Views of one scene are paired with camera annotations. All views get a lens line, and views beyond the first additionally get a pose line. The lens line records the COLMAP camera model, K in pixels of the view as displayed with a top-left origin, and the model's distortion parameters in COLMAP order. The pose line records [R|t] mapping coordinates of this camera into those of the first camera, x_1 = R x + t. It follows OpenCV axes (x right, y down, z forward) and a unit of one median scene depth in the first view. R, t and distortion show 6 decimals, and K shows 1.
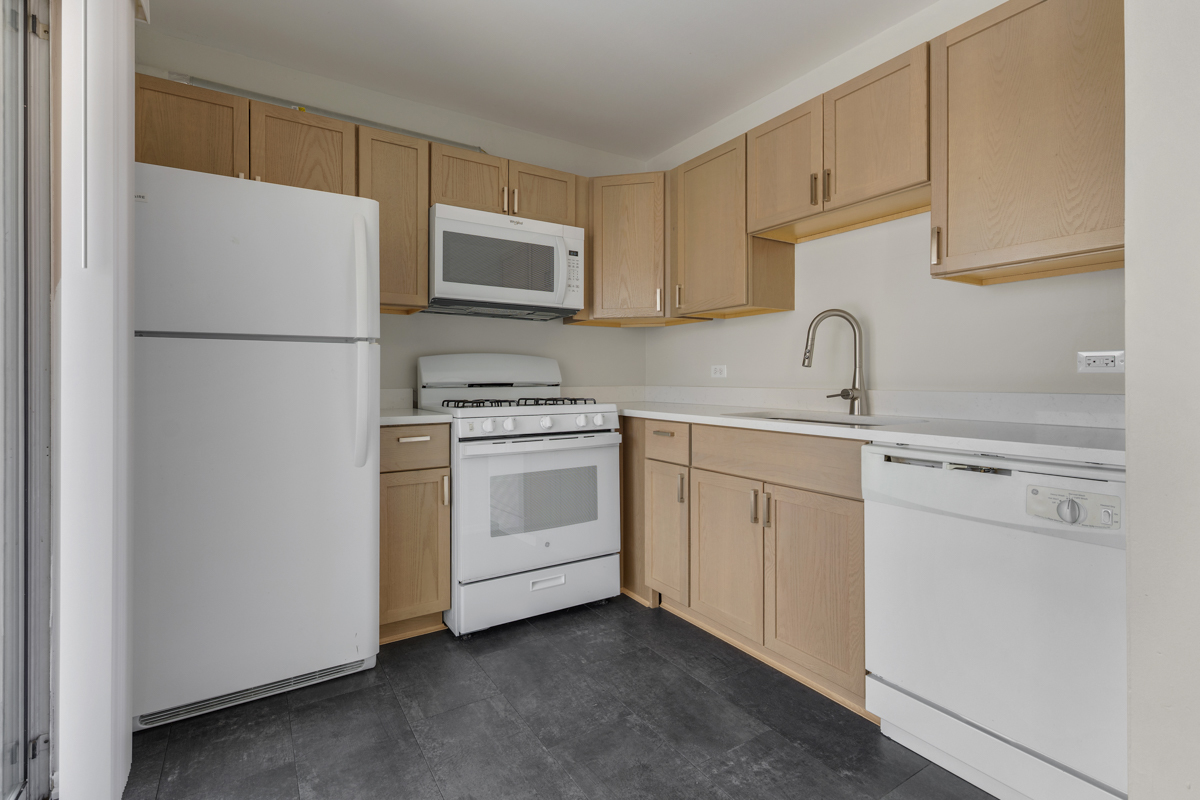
lens RADIAL K [[539.0, 0, 592.1], [0, 539.0, 381.7], [0, 0, 1]] dist [-0.000031, -0.000415]
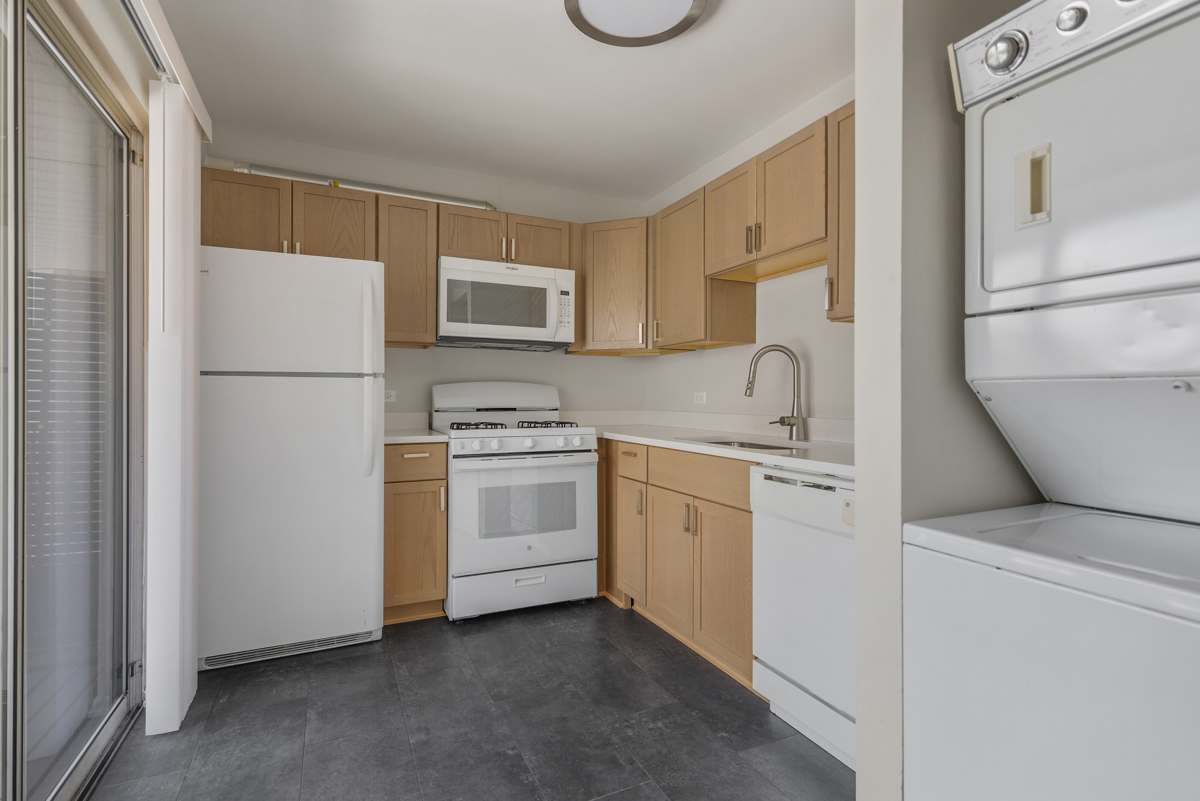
lens RADIAL K [[564.1, 0, 600.0], [0, 564.1, 400.5], [0, 0, 1]] dist [-0.000547, 0.000356]
pose [[0.991606, 0.003996, -0.129234, 0.247724], [-0.003881, 0.999992, 0.001137, -0.019875], [0.129238, -0.000626, 0.991613, -0.206824]]
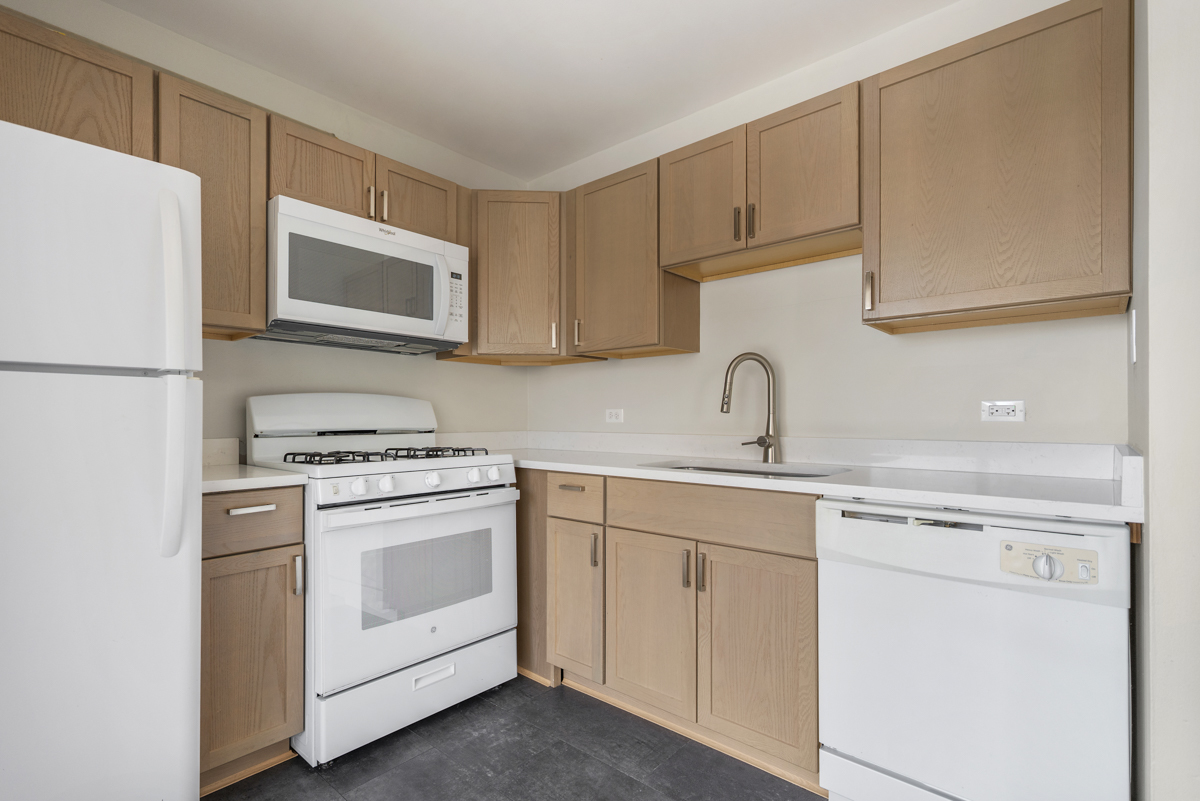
lens RADIAL K [[544.0, 0, 585.3], [0, 544.0, 419.8], [0, 0, 1]] dist [0.002973, -0.000057]
pose [[0.958366, -0.000028, 0.285544, -0.108649], [0.000850, 0.999996, -0.002756, -0.013365], [-0.285543, 0.002884, 0.958362, 0.162636]]
